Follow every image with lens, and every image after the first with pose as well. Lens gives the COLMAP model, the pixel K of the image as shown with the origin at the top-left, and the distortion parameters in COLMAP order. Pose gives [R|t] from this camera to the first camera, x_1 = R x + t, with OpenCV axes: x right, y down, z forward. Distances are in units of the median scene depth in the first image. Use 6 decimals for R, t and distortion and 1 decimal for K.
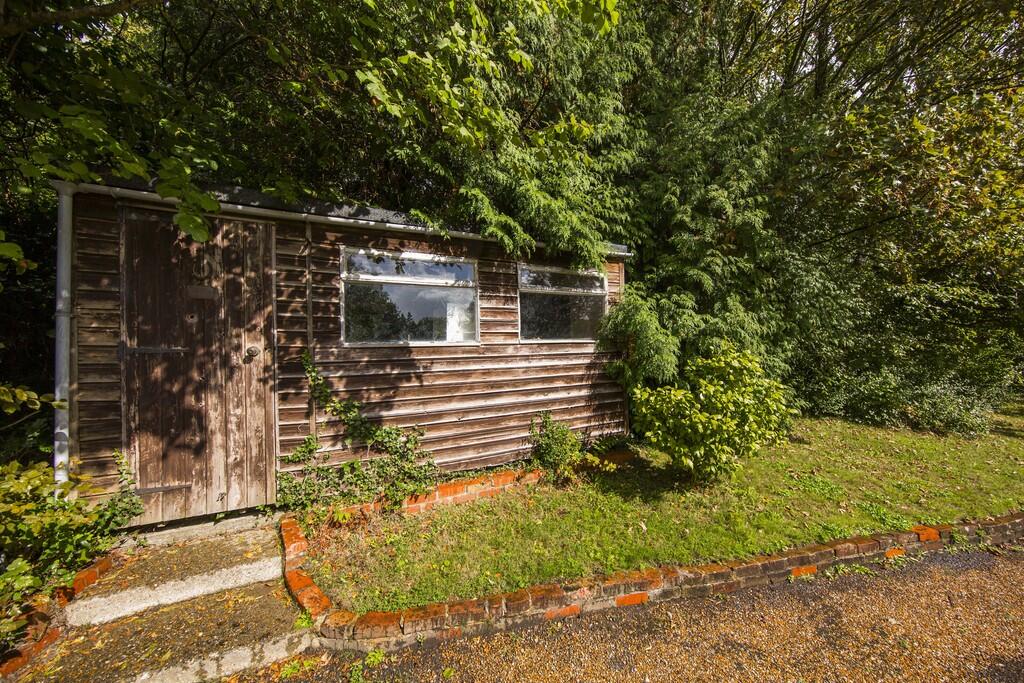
lens RADIAL K [[345.5, 0, 514.1], [0, 345.5, 343.6], [0, 0, 1]] dist [-0.002240, -0.000075]
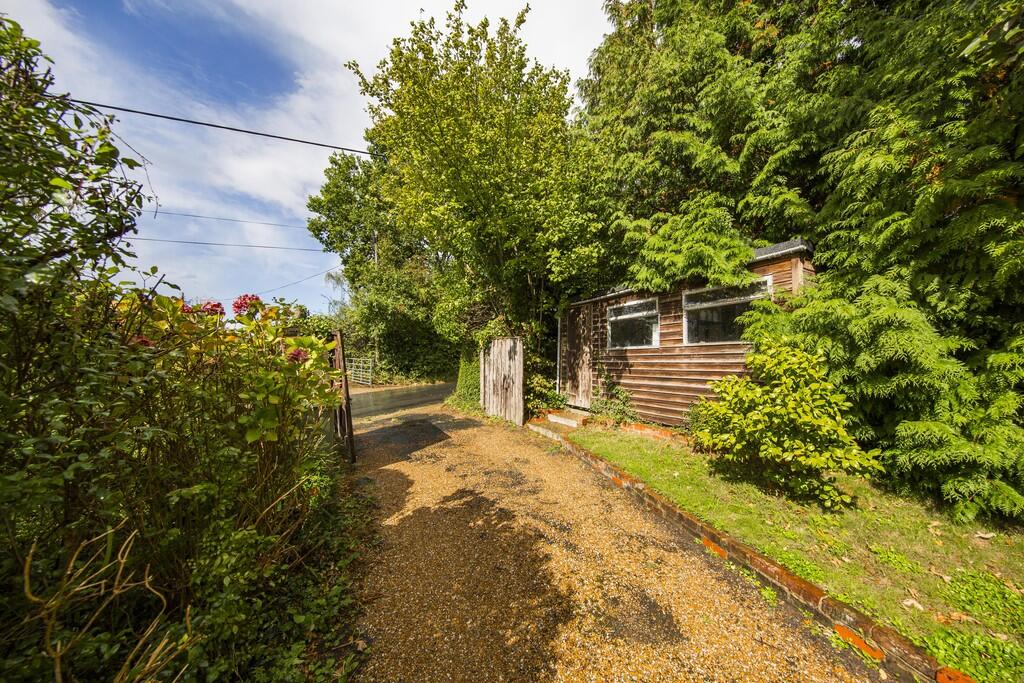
lens RADIAL K [[339.8, 0, 518.9], [0, 339.8, 344.0], [0, 0, 1]] dist [0.000669, -0.000531]
pose [[0.035349, -0.034650, -0.998774, 1.474990], [0.009439, 0.999366, -0.034337, 0.033783], [0.999330, -0.008213, 0.035654, 0.270881]]
